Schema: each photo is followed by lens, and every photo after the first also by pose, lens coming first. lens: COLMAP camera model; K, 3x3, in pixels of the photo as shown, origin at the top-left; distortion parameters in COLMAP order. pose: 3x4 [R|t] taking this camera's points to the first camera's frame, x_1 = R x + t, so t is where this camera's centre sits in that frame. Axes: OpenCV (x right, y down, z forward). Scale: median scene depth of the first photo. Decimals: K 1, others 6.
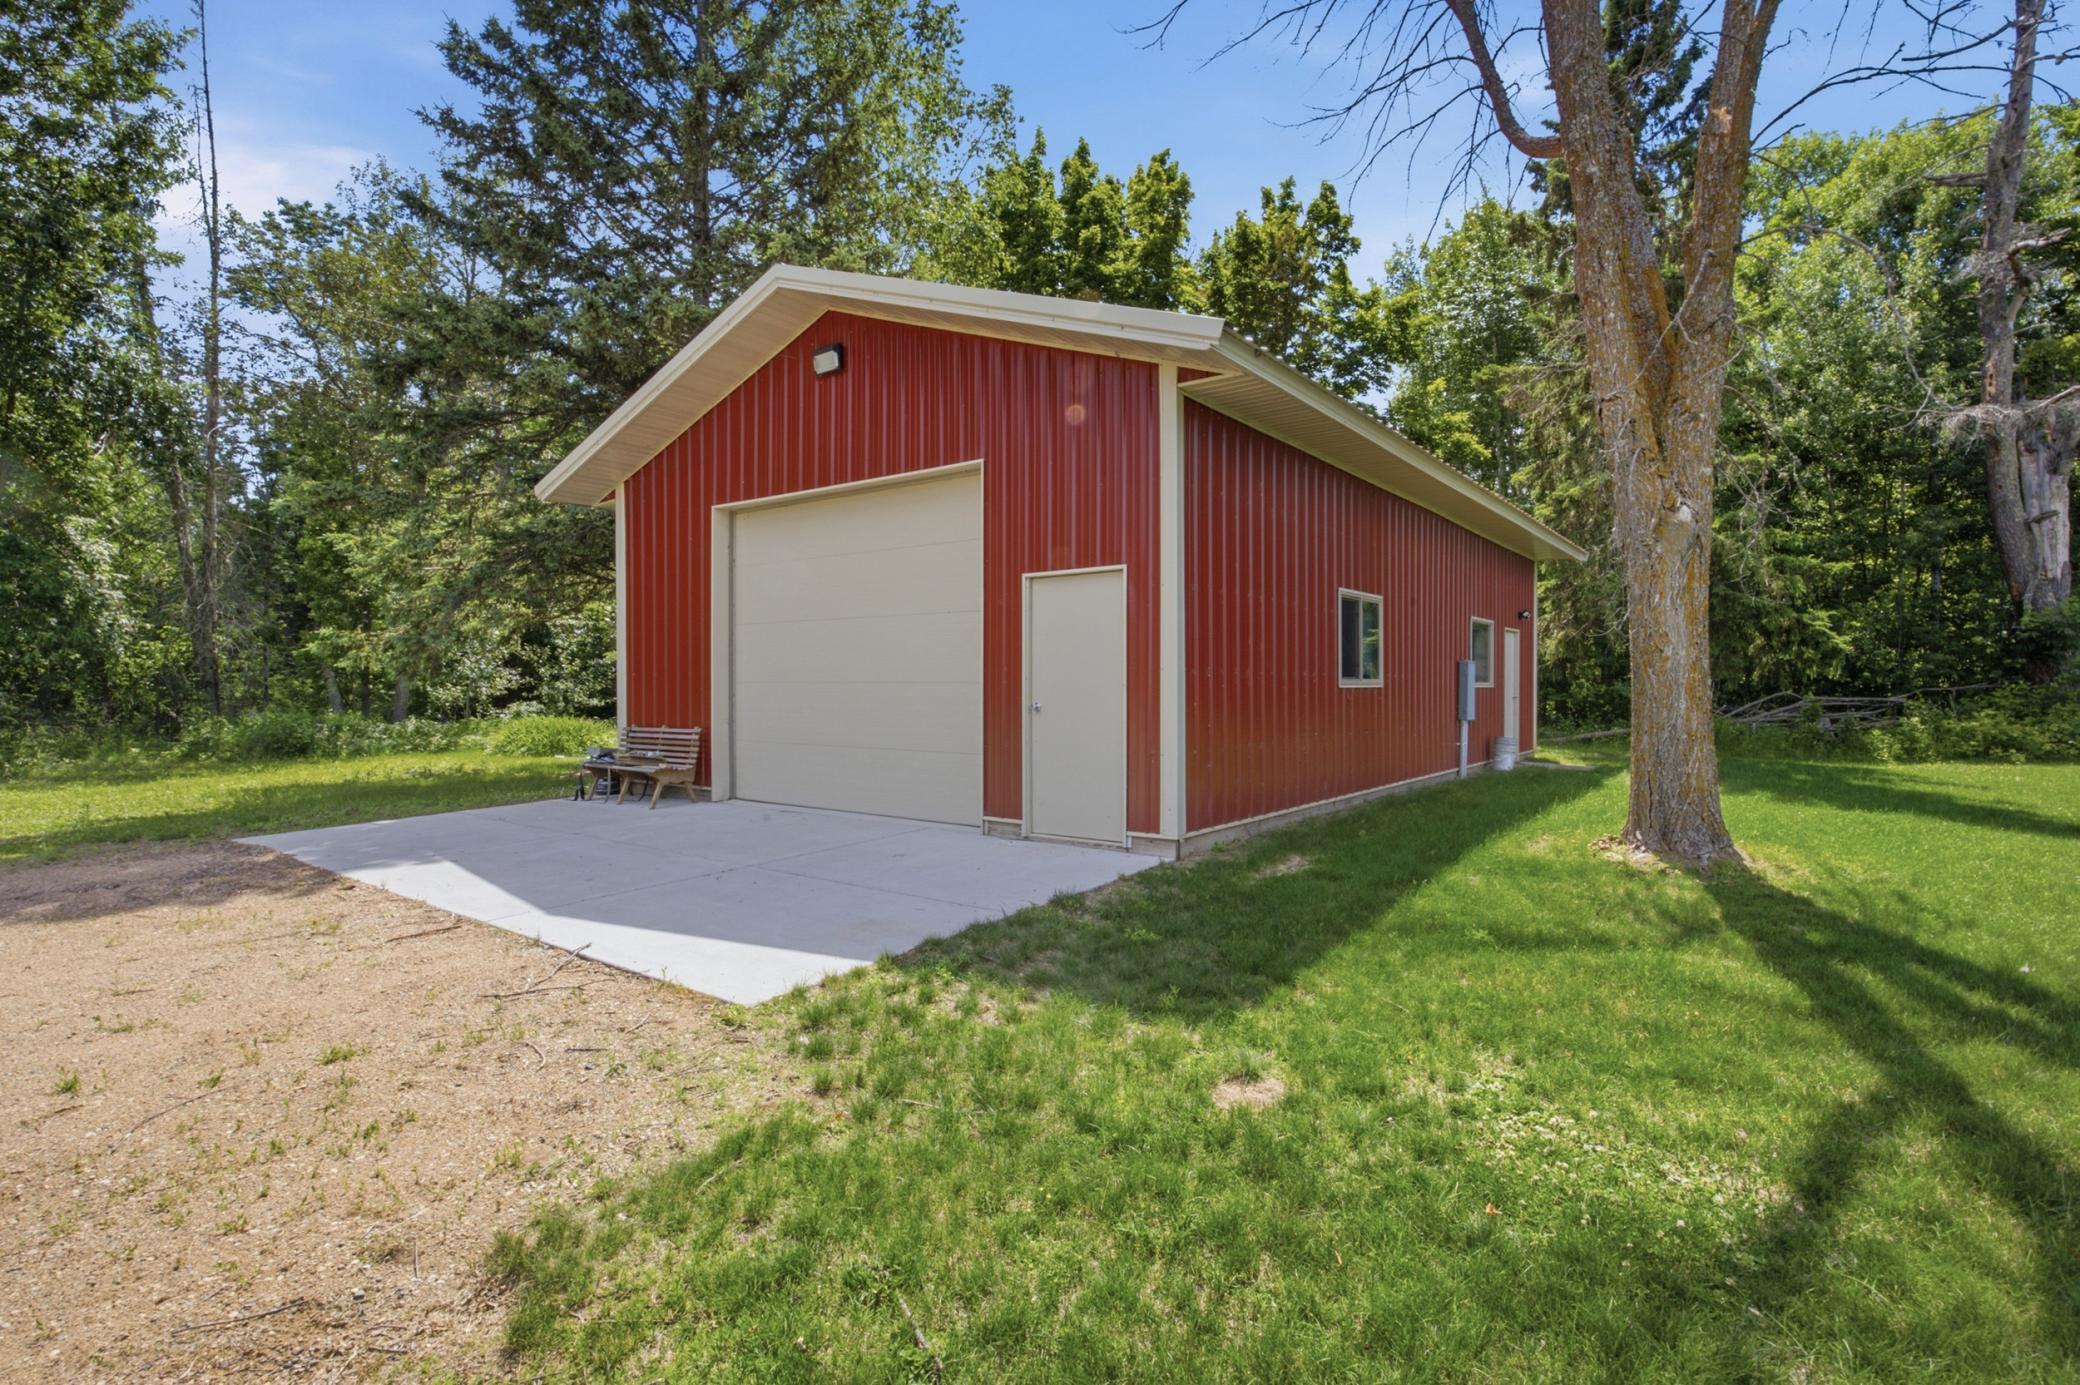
lens RADIAL K [[1099.4, 0, 1042.0], [0, 1099.4, 696.2], [0, 0, 1]] dist [-0.024313, 0.012186]
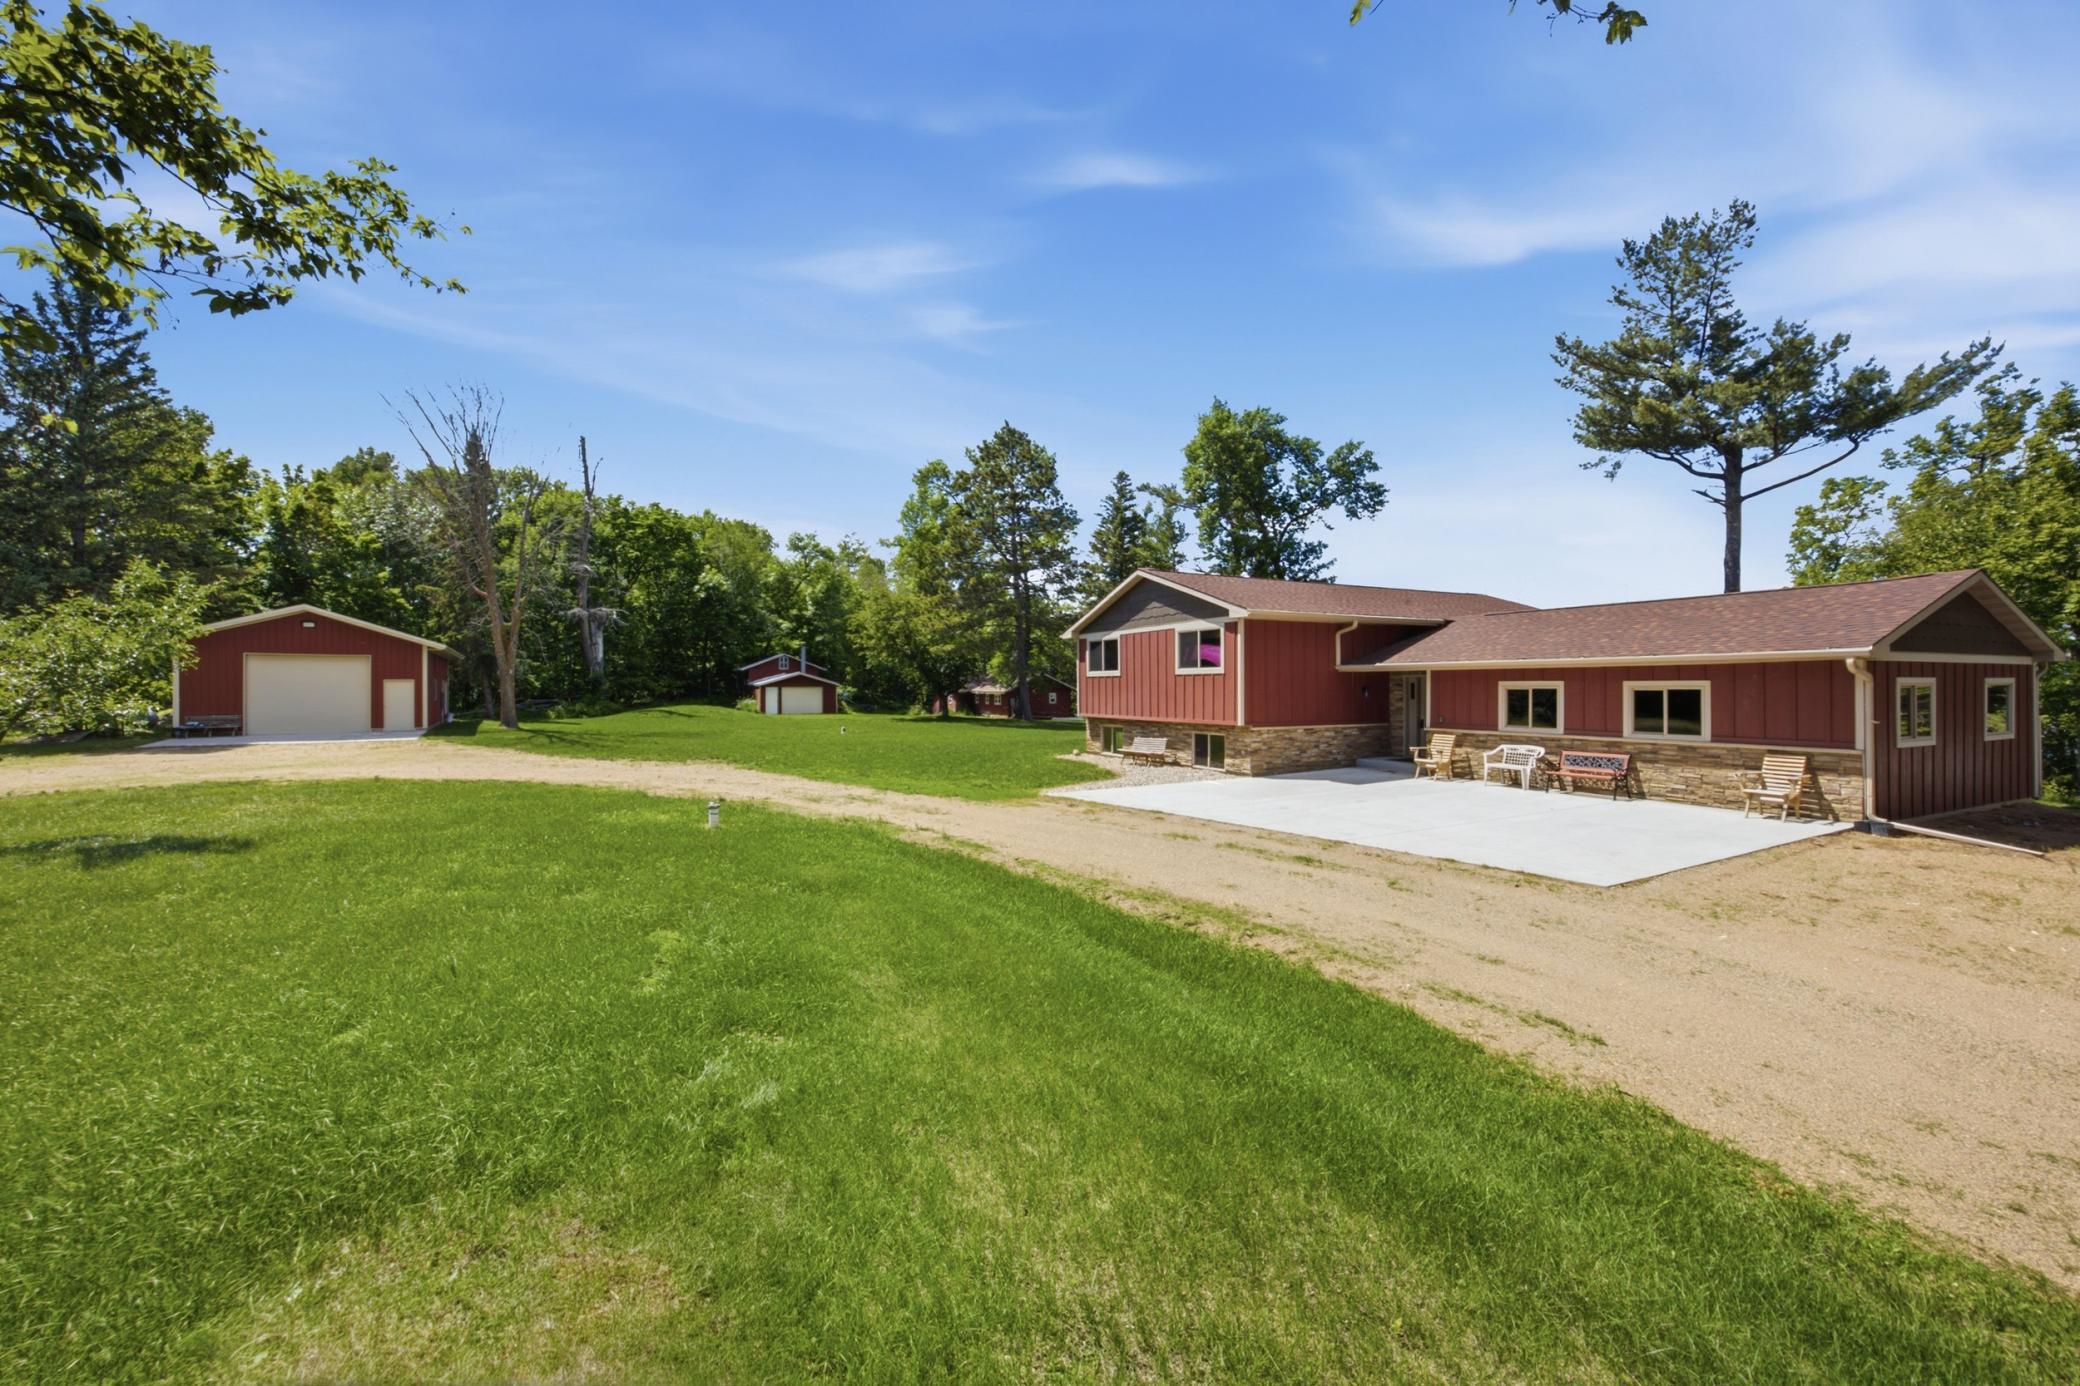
lens RADIAL K [[846.6, 0, 1039.3], [0, 846.6, 685.3], [0, 0, 1]] dist [-0.016141, 0.006776]
pose [[0.385790, 0.001335, 0.922586, -1.079127], [0.004669, 0.999983, -0.003399, -0.030468], [-0.922575, 0.005619, 0.385778, -1.447766]]
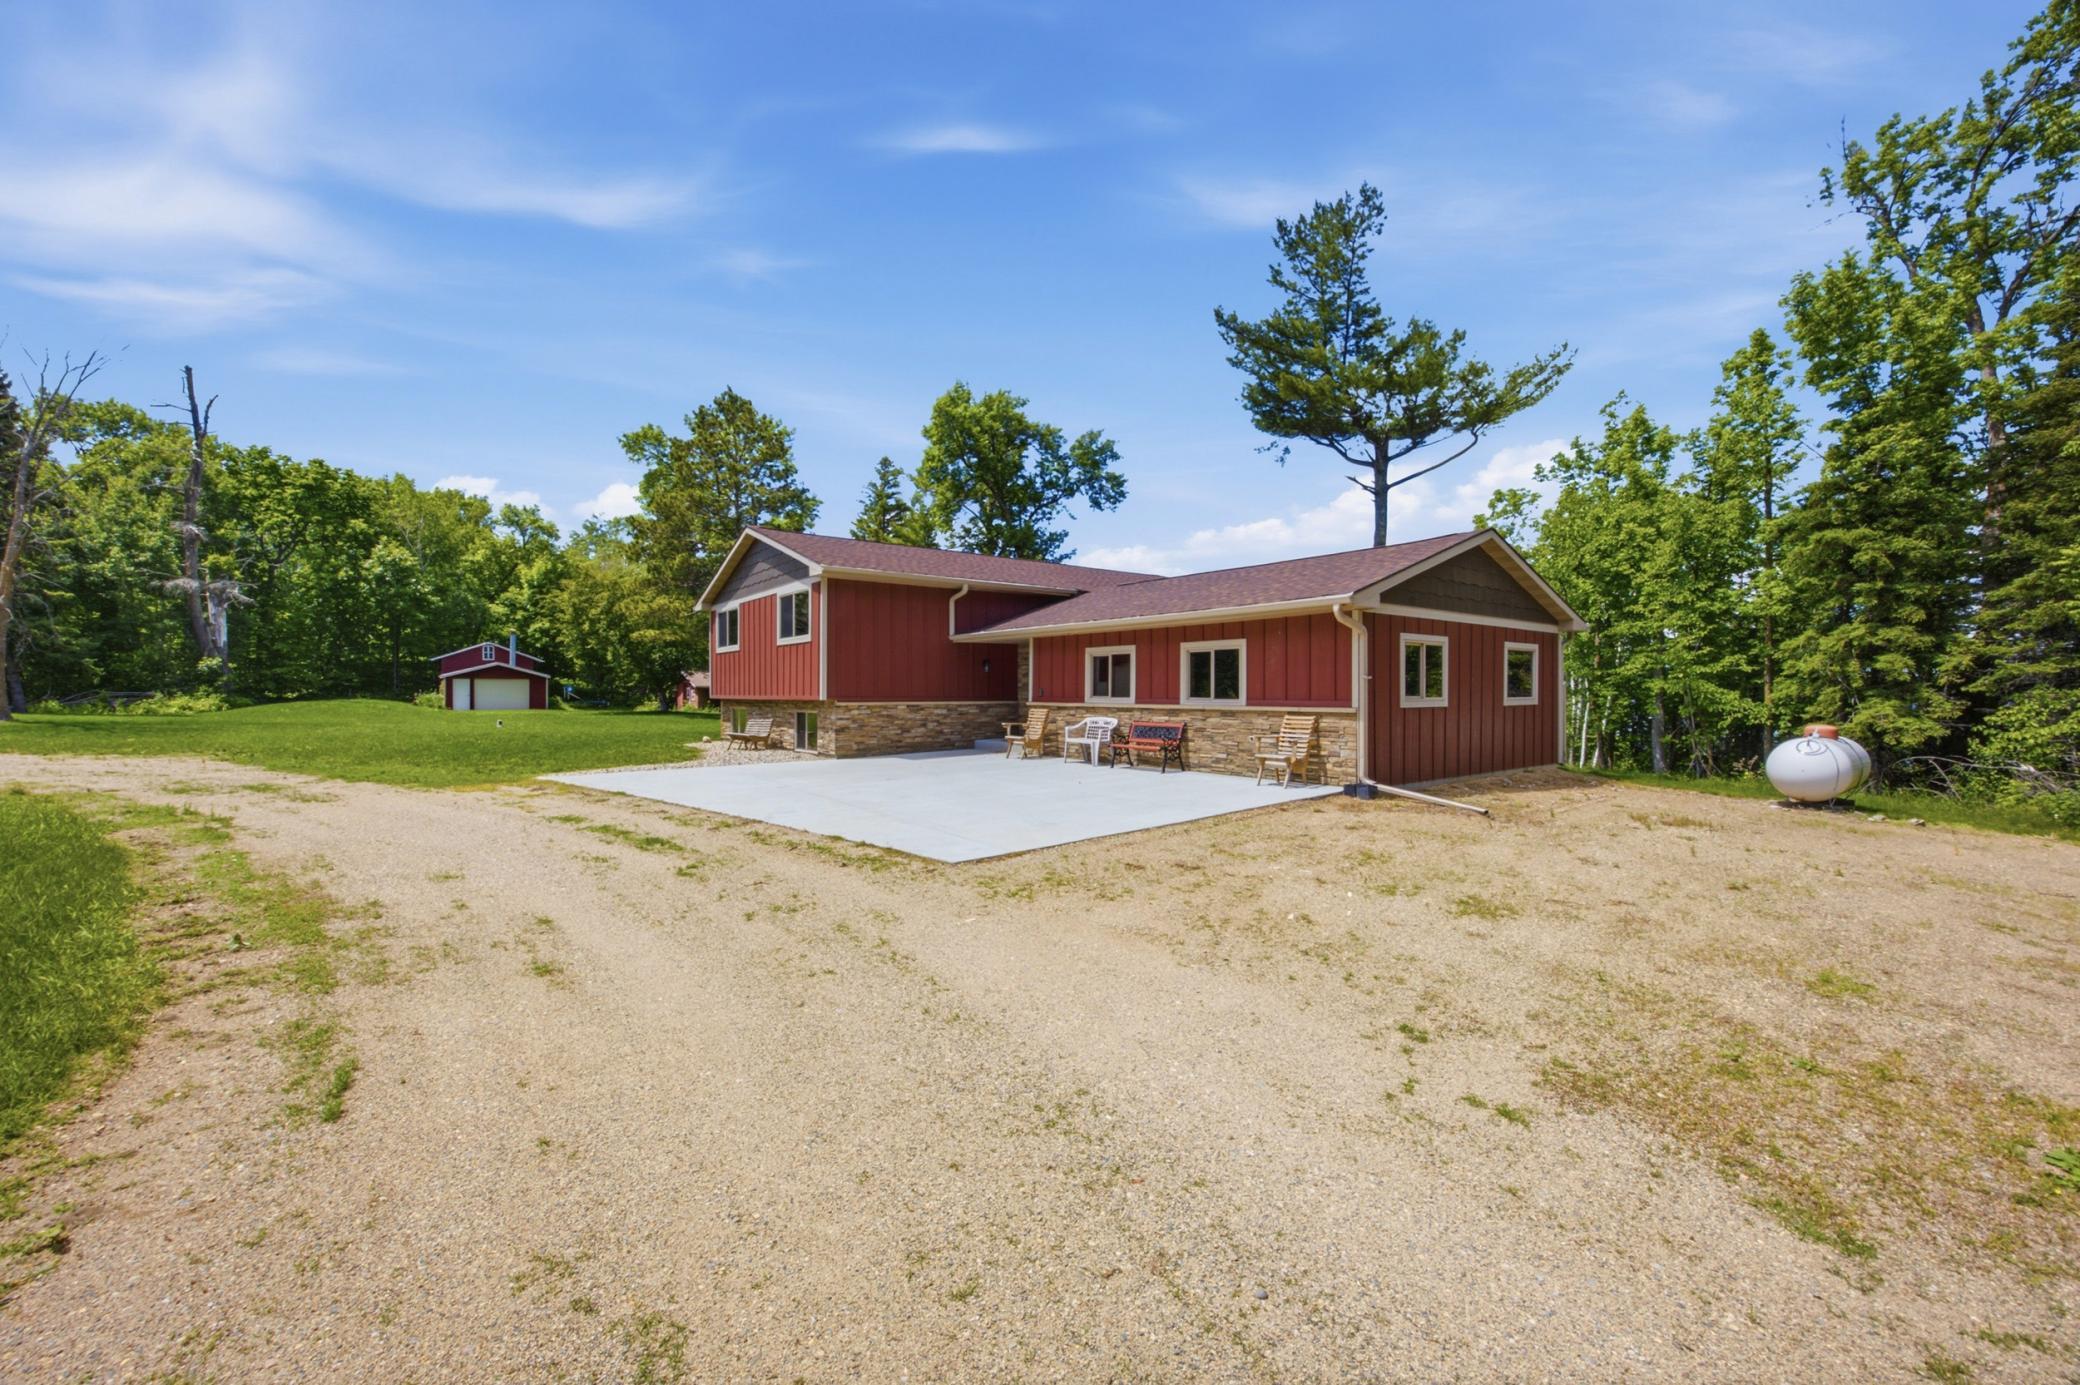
lens RADIAL K [[846.6, 0, 1059.2], [0, 846.6, 693.8], [0, 0, 1]] dist [-0.016141, 0.006776]
pose [[0.180164, 0.000632, 0.983636, -0.866538], [0.000602, 1.000000, -0.000753, 0.011528], [-0.983636, 0.000728, 0.180163, -1.687936]]
